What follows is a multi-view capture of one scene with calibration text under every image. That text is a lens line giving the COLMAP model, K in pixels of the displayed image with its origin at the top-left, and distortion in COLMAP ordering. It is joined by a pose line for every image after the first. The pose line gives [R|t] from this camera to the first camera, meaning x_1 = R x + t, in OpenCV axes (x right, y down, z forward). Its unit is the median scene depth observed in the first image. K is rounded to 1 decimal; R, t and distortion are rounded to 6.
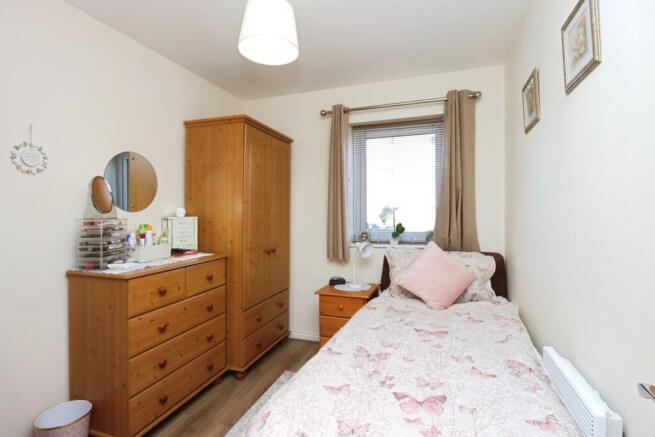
lens RADIAL K [[324.0, 0, 323.2], [0, 324.0, 219.9], [0, 0, 1]] dist [-0.023739, 0.004496]
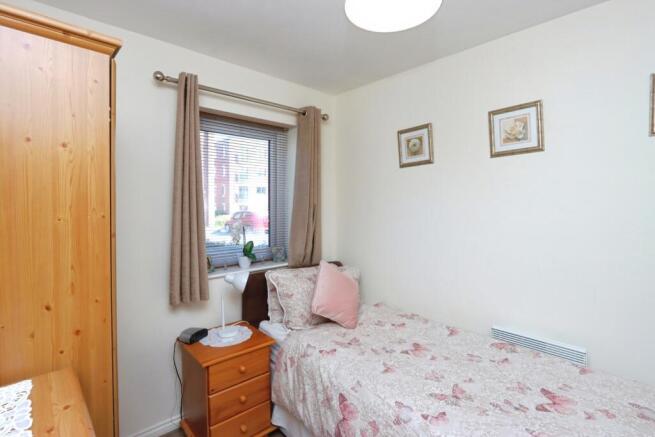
lens RADIAL K [[324.0, 0, 325.3], [0, 324.0, 216.6], [0, 0, 1]] dist [-0.023739, 0.004496]
pose [[0.451672, -0.031581, 0.891625, -0.815966], [0.018566, 0.999490, 0.025997, -0.139589], [-0.891991, 0.004812, 0.452028, 0.853639]]
